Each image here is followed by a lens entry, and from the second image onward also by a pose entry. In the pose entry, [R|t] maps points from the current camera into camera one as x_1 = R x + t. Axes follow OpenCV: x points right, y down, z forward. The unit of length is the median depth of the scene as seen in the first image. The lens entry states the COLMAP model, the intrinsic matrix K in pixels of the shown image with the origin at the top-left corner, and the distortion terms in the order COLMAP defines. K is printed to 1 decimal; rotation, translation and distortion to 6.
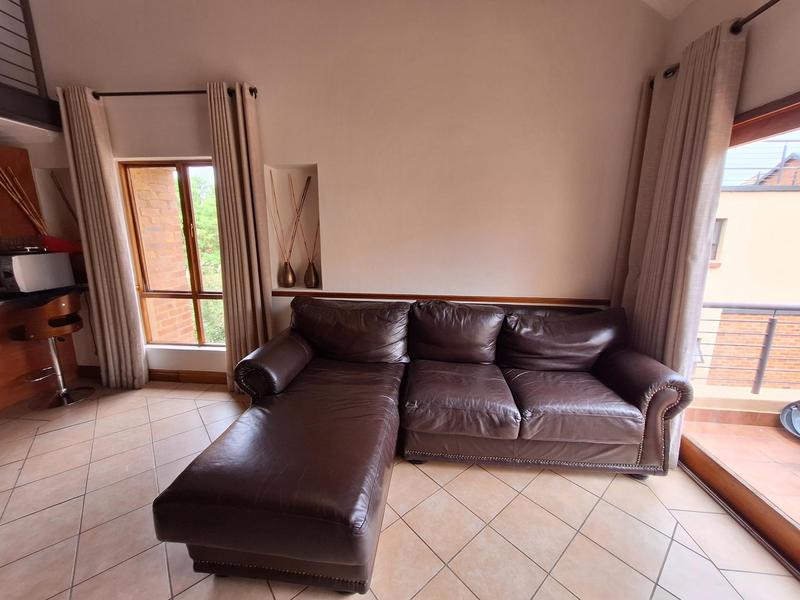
lens RADIAL K [[317.7, 0, 402.1], [0, 317.7, 296.4], [0, 0, 1]] dist [-0.006871, 0.003929]
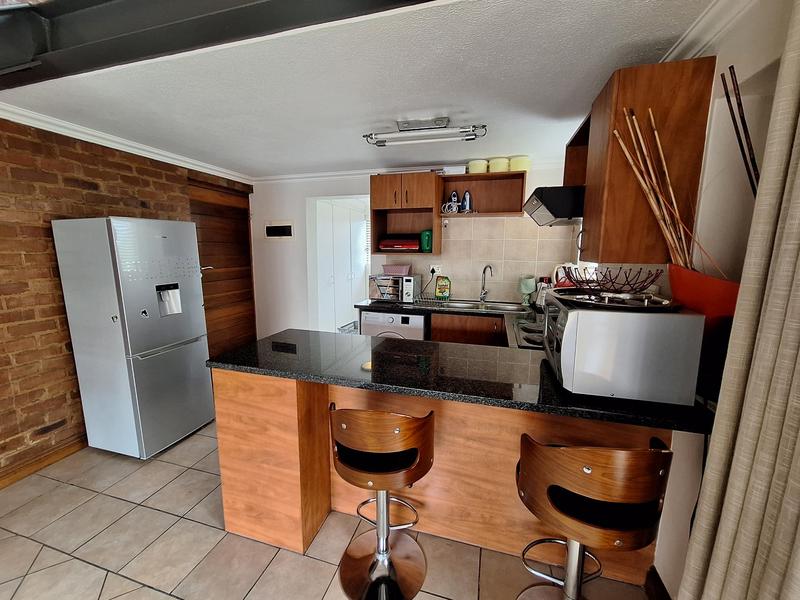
lens RADIAL K [[317.7, 0, 402.1], [0, 317.7, 296.4], [0, 0, 1]] dist [-0.006871, 0.003929]
pose [[-0.189346, 0.135773, -0.972478, -0.777084], [-0.202761, 0.963642, 0.174018, -0.180697], [0.960748, 0.230130, -0.154932, 0.863973]]
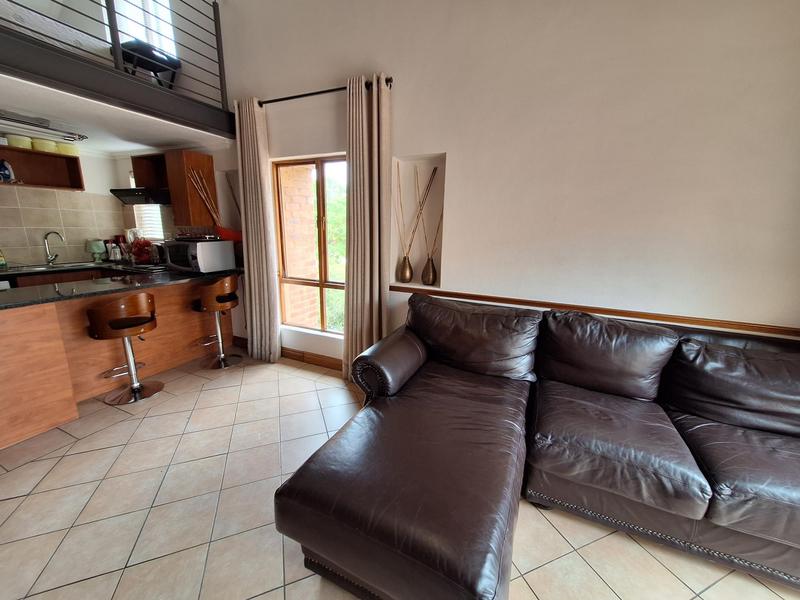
lens RADIAL K [[317.7, 0, 402.1], [0, 317.7, 296.4], [0, 0, 1]] dist [-0.006871, 0.003929]
pose [[0.944900, 0.082500, -0.316793, -0.065028], [-0.078857, 0.996589, 0.024327, -0.011564], [0.317719, 0.001994, 0.948183, 0.082480]]
